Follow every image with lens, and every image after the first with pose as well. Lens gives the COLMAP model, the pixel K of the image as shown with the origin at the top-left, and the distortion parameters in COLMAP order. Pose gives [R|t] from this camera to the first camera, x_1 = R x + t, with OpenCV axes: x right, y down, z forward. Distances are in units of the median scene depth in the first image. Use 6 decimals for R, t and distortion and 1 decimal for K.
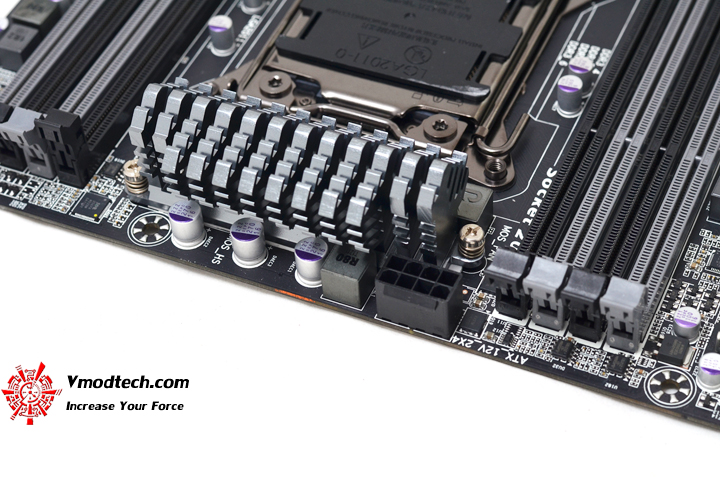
lens RADIAL K [[1769.5, 0, 360.0], [0, 1769.5, 238.5], [0, 0, 1]] dist [-0.150229, -0.256165]
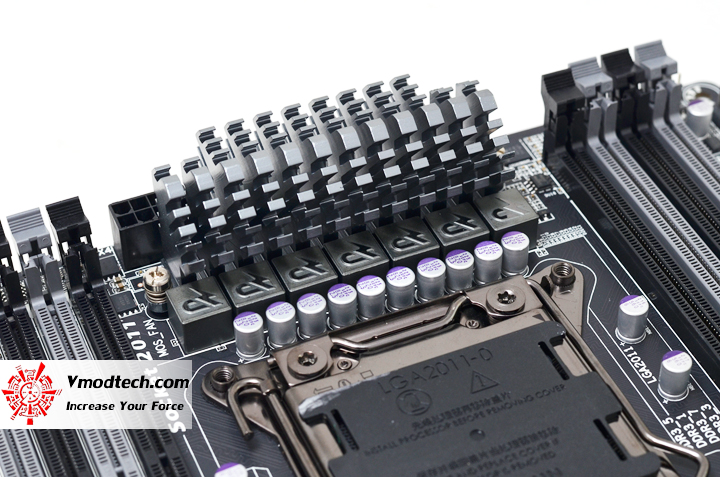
lens RADIAL K [[1769.5, 0, 360.0], [0, 1769.5, 238.5], [0, 0, 1]] dist [-0.150229, -0.256165]
pose [[-0.682194, 0.538497, -0.494603, 0.398151], [-0.499343, 0.151010, 0.853143, -0.772586], [0.534105, 0.828986, 0.165877, 0.803432]]
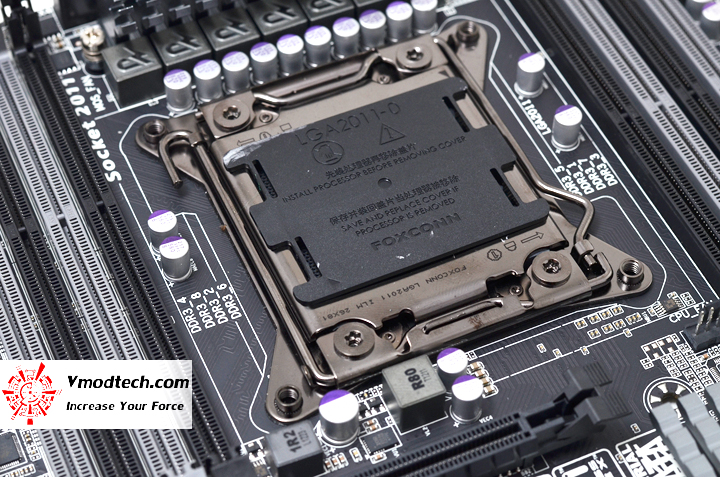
lens RADIAL K [[1769.5, 0, 360.0], [0, 1769.5, 238.5], [0, 0, 1]] dist [-0.150229, -0.256165]
pose [[-0.667356, 0.614844, -0.420241, 0.411724], [-0.522421, 0.015668, 0.852544, -0.849175], [0.530766, 0.788493, 0.310751, 0.779143]]
